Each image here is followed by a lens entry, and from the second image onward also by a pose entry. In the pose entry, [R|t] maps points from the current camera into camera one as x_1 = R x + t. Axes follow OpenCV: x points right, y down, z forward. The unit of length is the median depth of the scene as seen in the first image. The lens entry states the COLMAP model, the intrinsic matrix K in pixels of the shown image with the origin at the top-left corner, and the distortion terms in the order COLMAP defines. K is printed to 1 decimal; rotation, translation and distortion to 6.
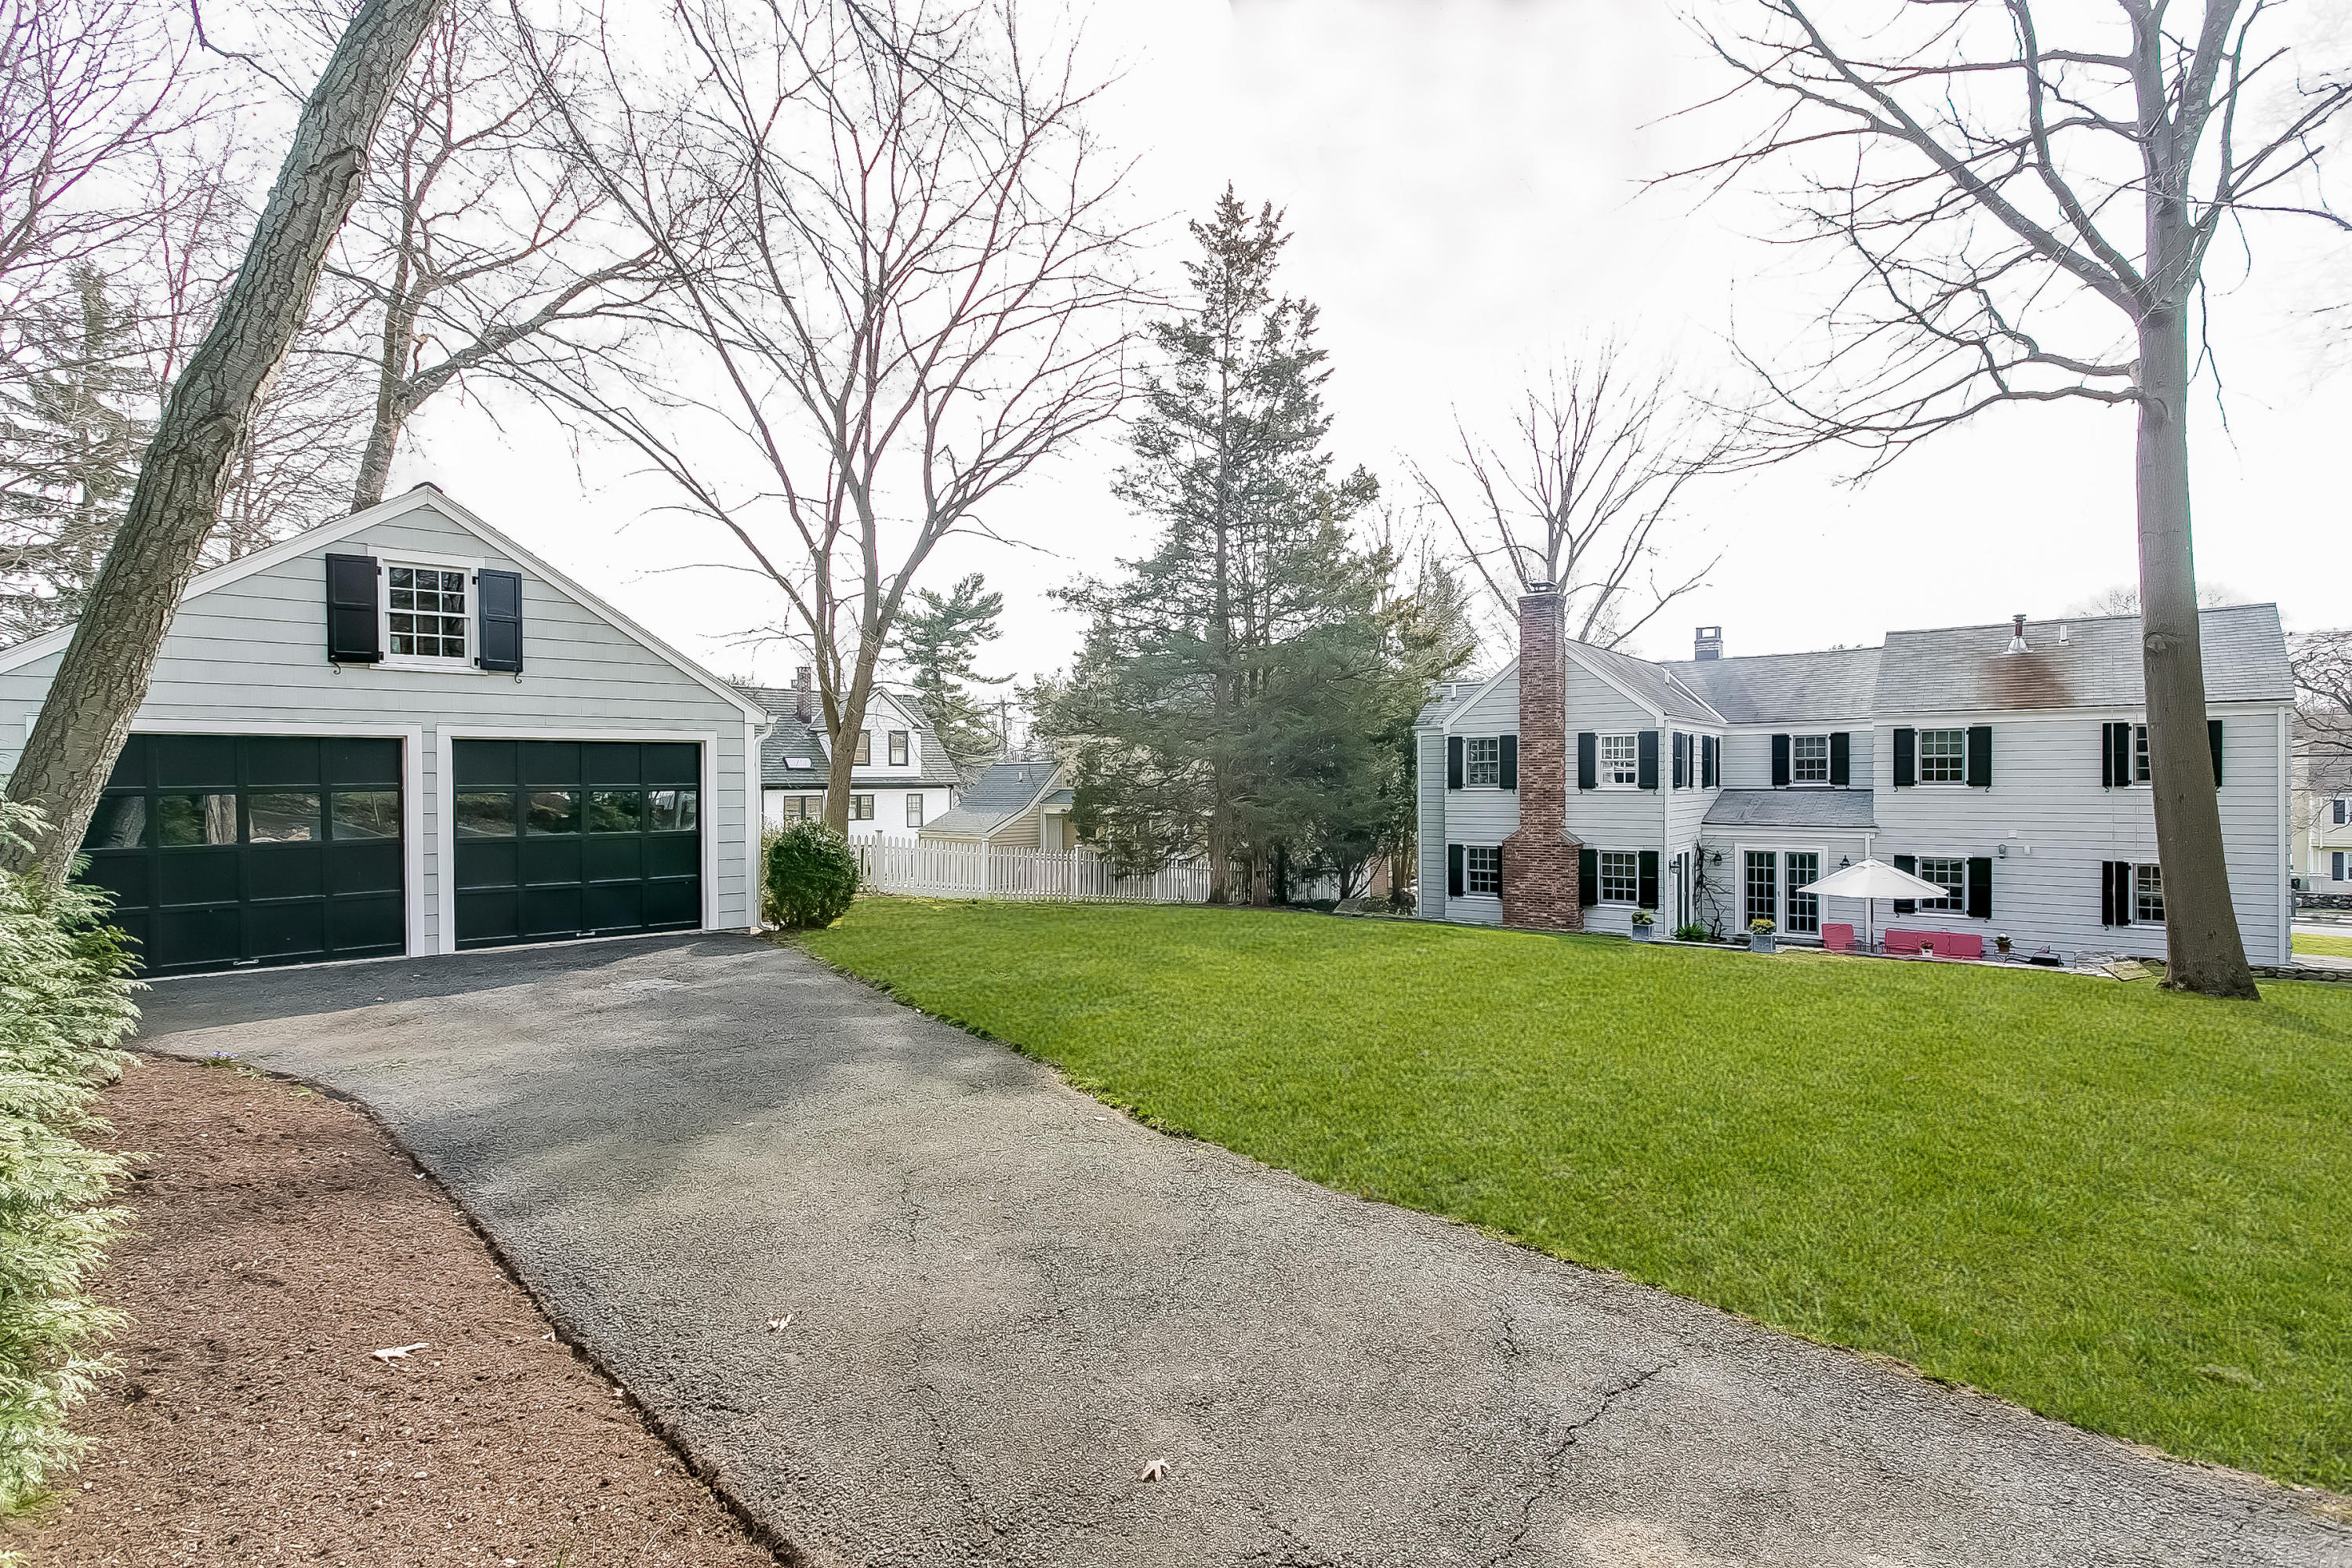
lens RADIAL K [[1137.1, 0, 1168.0], [0, 1137.1, 791.2], [0, 0, 1]] dist [0.015085, 0.000154]
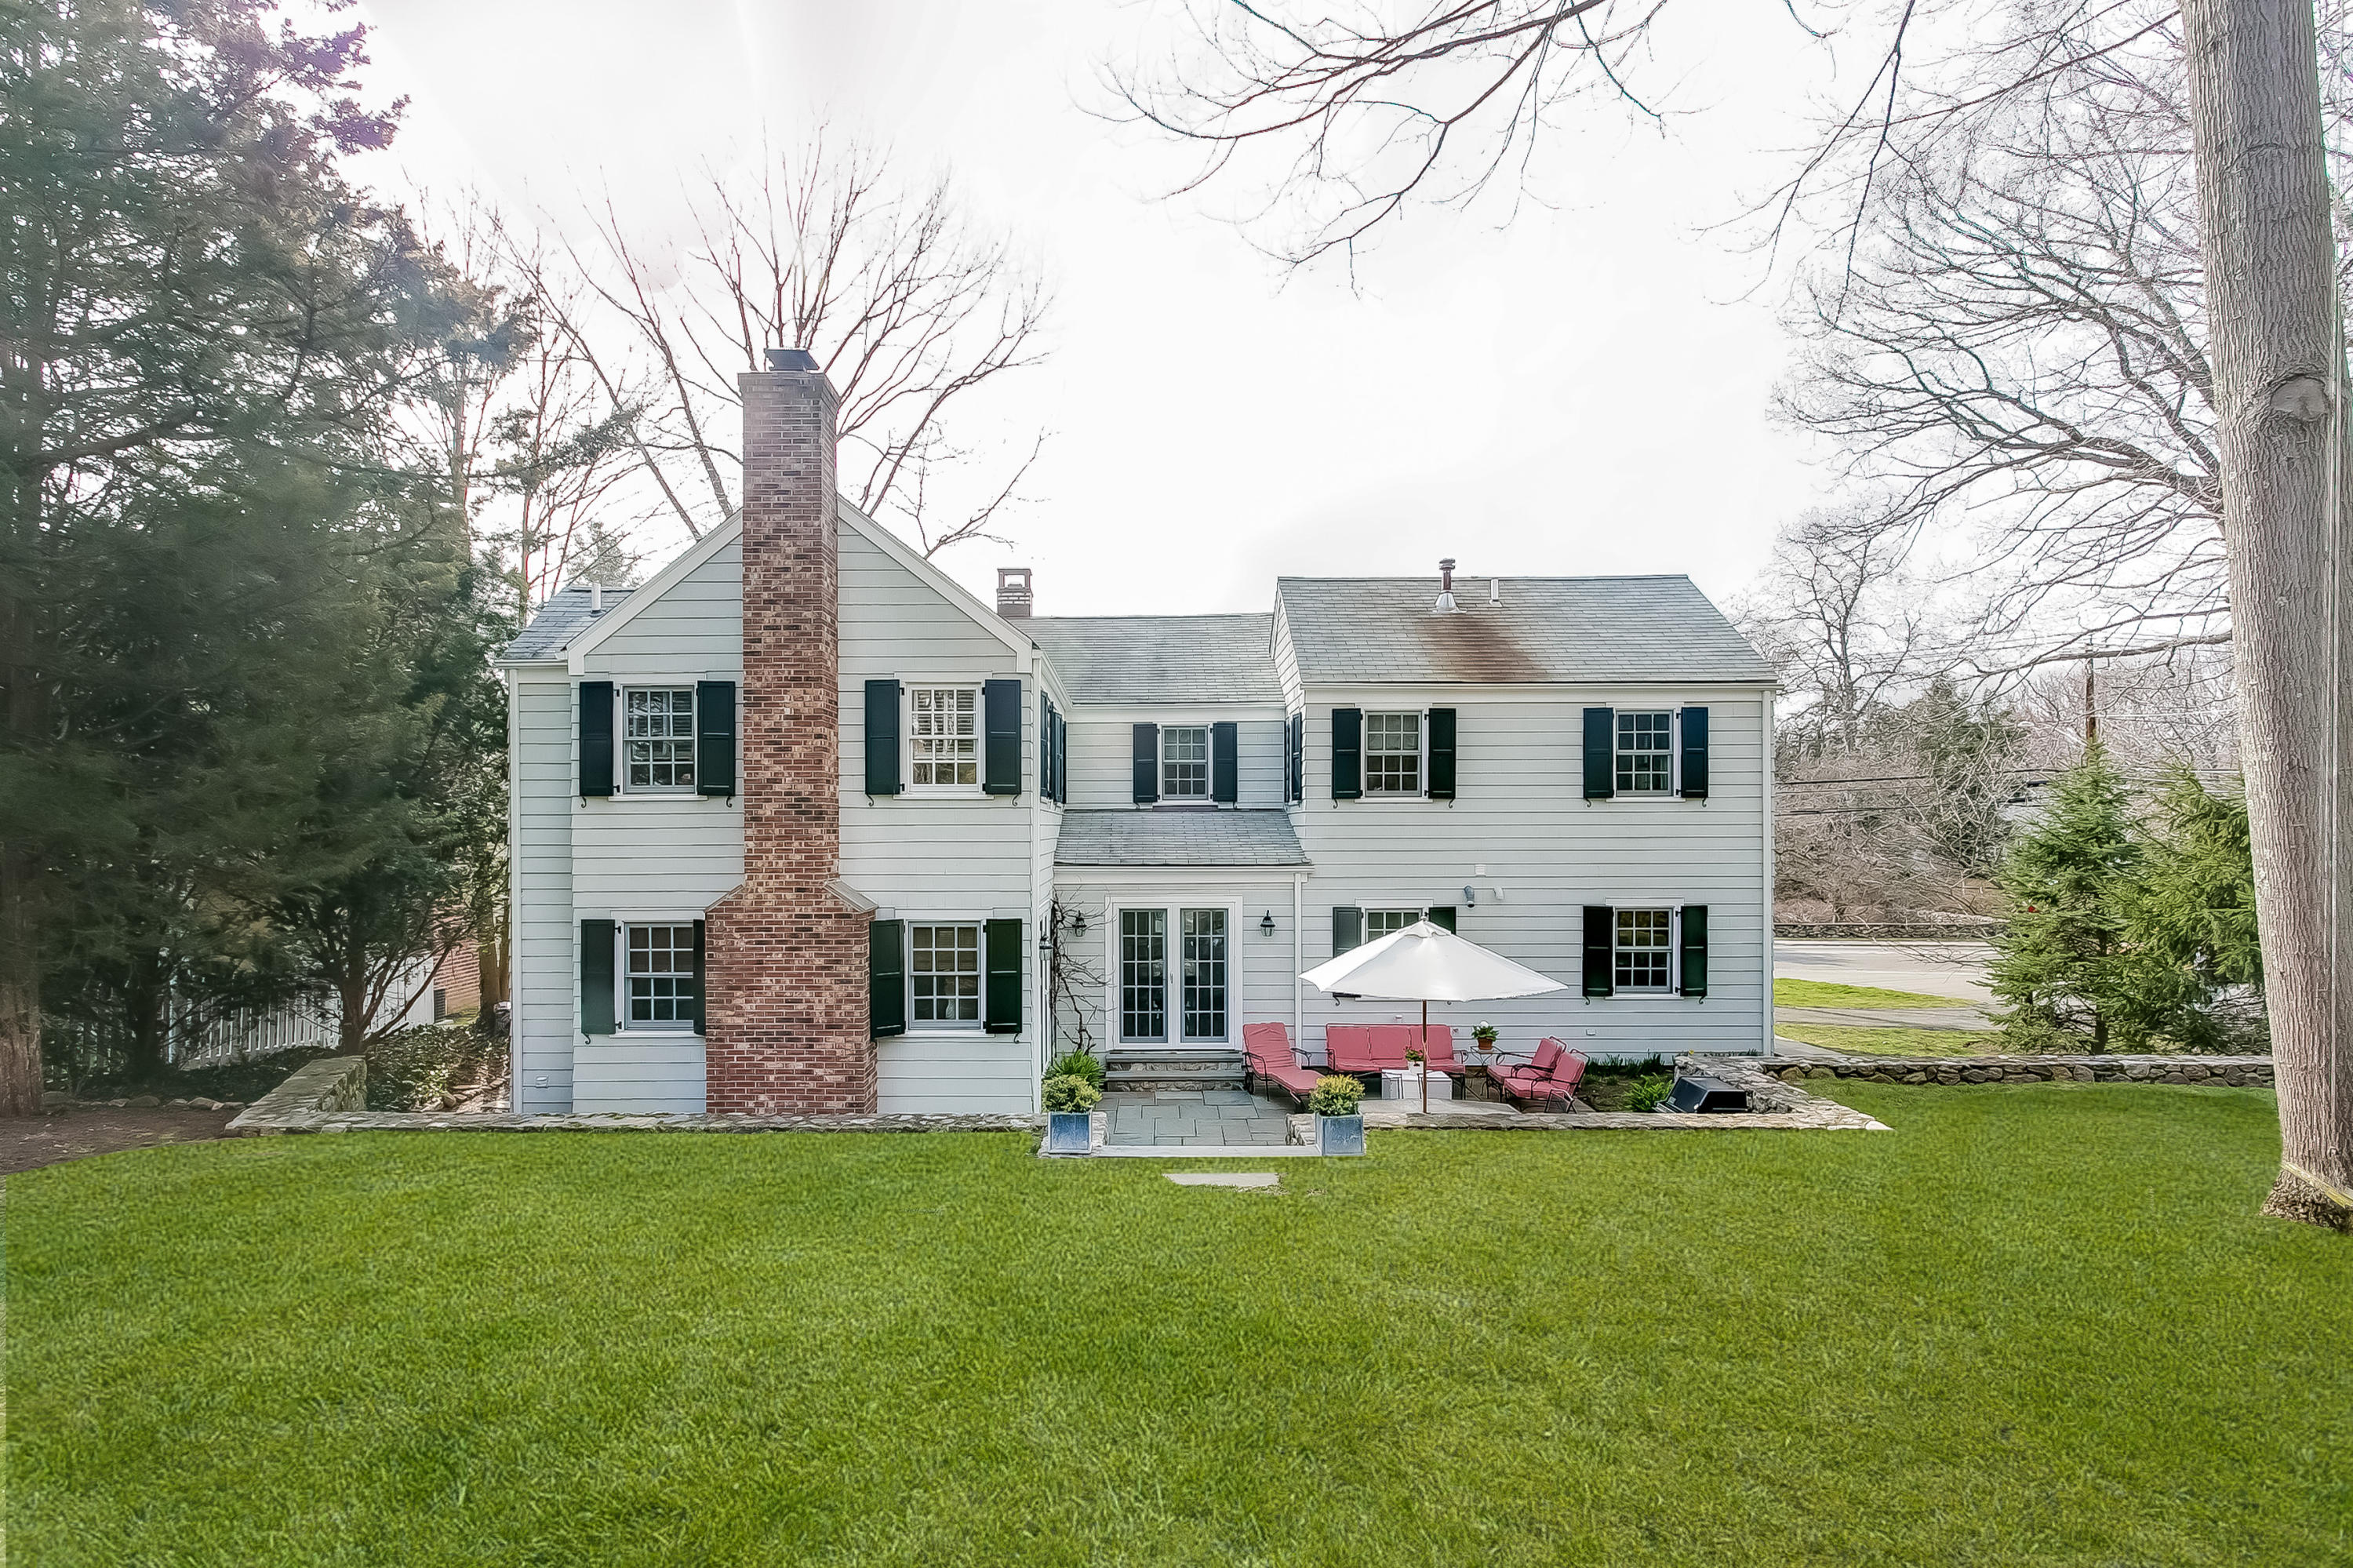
lens RADIAL K [[1137.7, 0, 1124.8], [0, 1137.7, 833.1], [0, 0, 1]] dist [0.015085, 0.000154]
pose [[0.793645, 0.001455, 0.608379, 0.150767], [0.005186, 0.999945, -0.009156, 0.018506], [-0.608359, 0.010422, 0.793594, 0.540040]]
